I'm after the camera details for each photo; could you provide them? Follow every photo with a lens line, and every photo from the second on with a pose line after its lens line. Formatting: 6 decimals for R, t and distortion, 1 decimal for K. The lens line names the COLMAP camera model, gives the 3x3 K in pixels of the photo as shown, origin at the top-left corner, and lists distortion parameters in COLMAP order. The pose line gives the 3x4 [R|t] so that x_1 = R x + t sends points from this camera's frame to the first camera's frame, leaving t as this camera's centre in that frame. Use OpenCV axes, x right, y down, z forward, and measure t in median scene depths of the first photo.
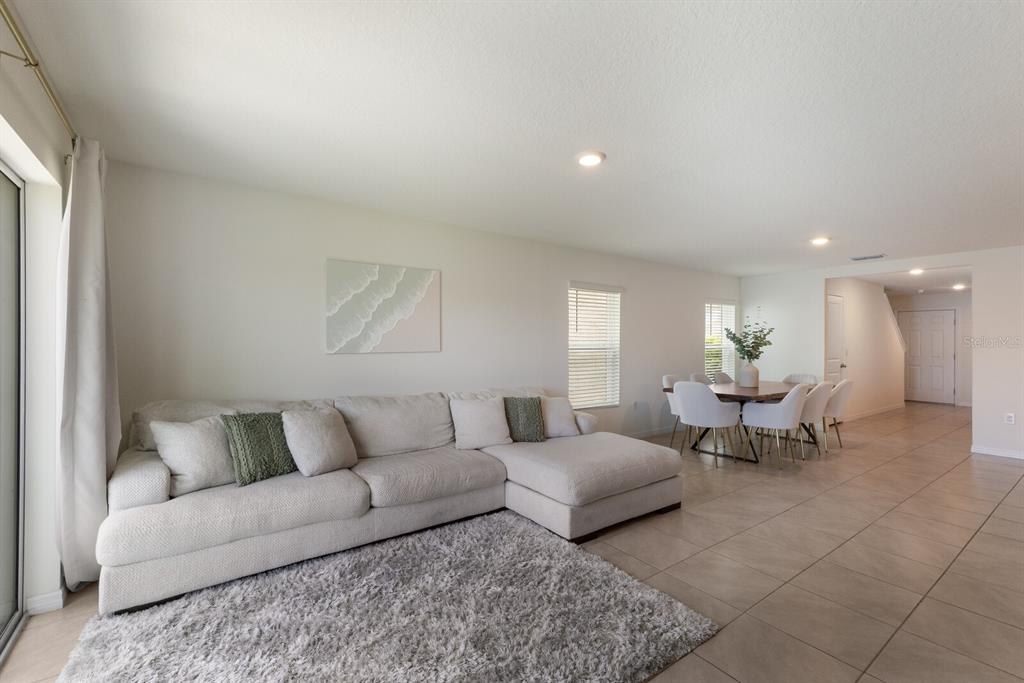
lens RADIAL K [[443.5, 0, 518.4], [0, 443.5, 340.9], [0, 0, 1]] dist [0.017987, 0.000146]
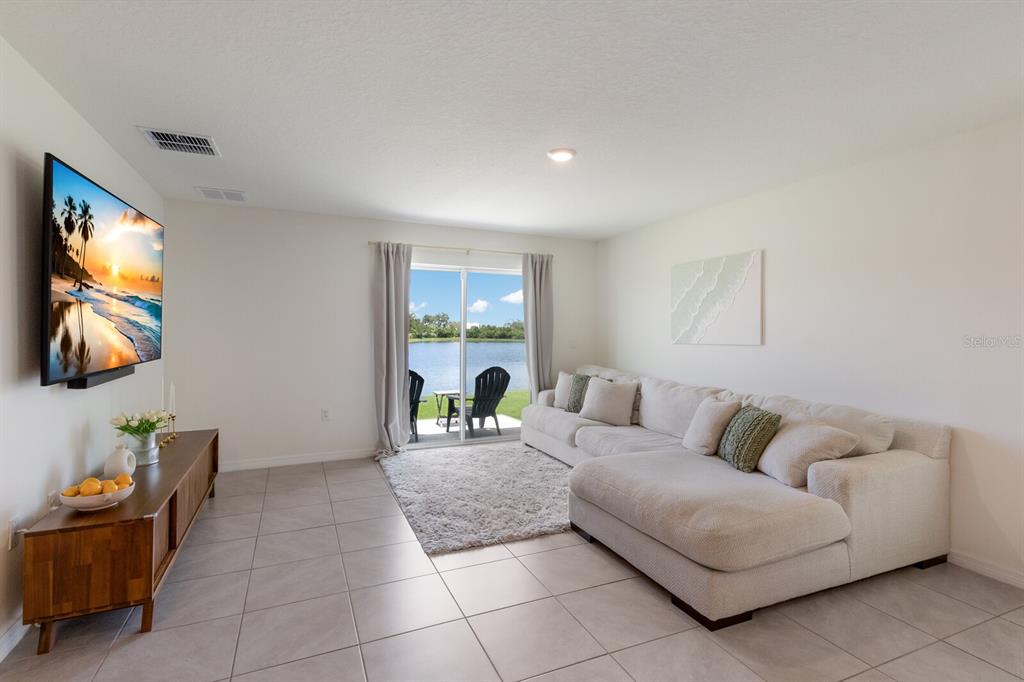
lens RADIAL K [[487.9, 0, 509.3], [0, 487.9, 336.0], [0, 0, 1]] dist [0.001064, -0.000743]
pose [[-0.226057, 0.001343, -0.974113, 0.940195], [-0.005103, 0.999984, 0.002563, 0.006663], [0.974101, 0.005550, -0.226046, 0.827992]]
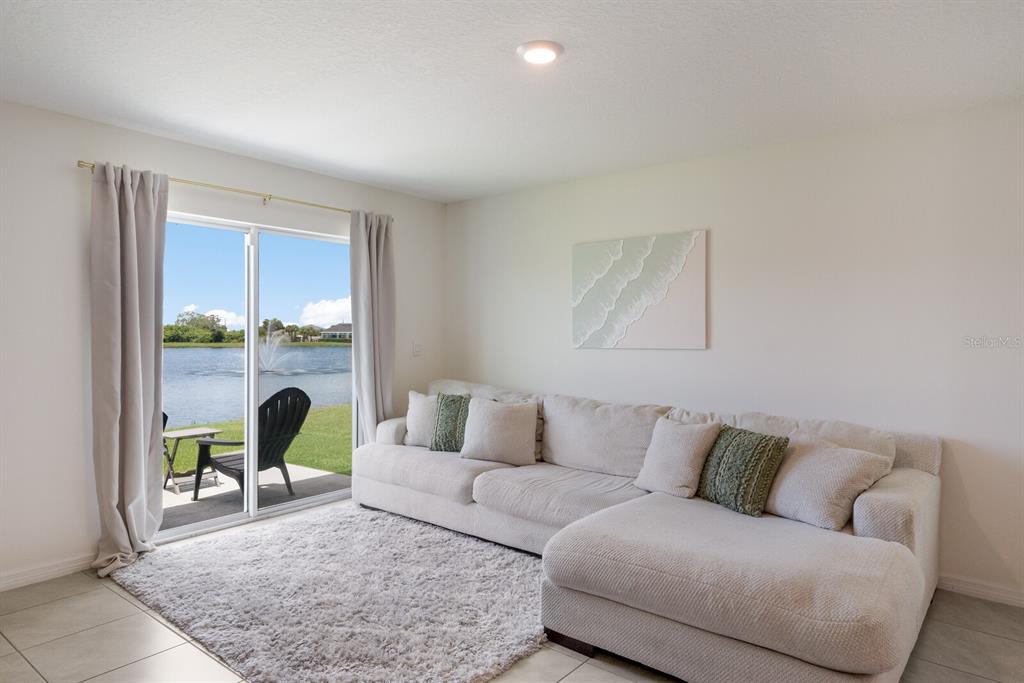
lens RADIAL K [[628.5, 0, 509.2], [0, 628.5, 340.0], [0, 0, 1]] dist [0.020657, 0.000954]
pose [[0.241134, 0.005775, -0.970475, 0.762381], [-0.000452, 0.999983, 0.005839, 0.004809], [0.970492, -0.000970, 0.241133, 0.532538]]
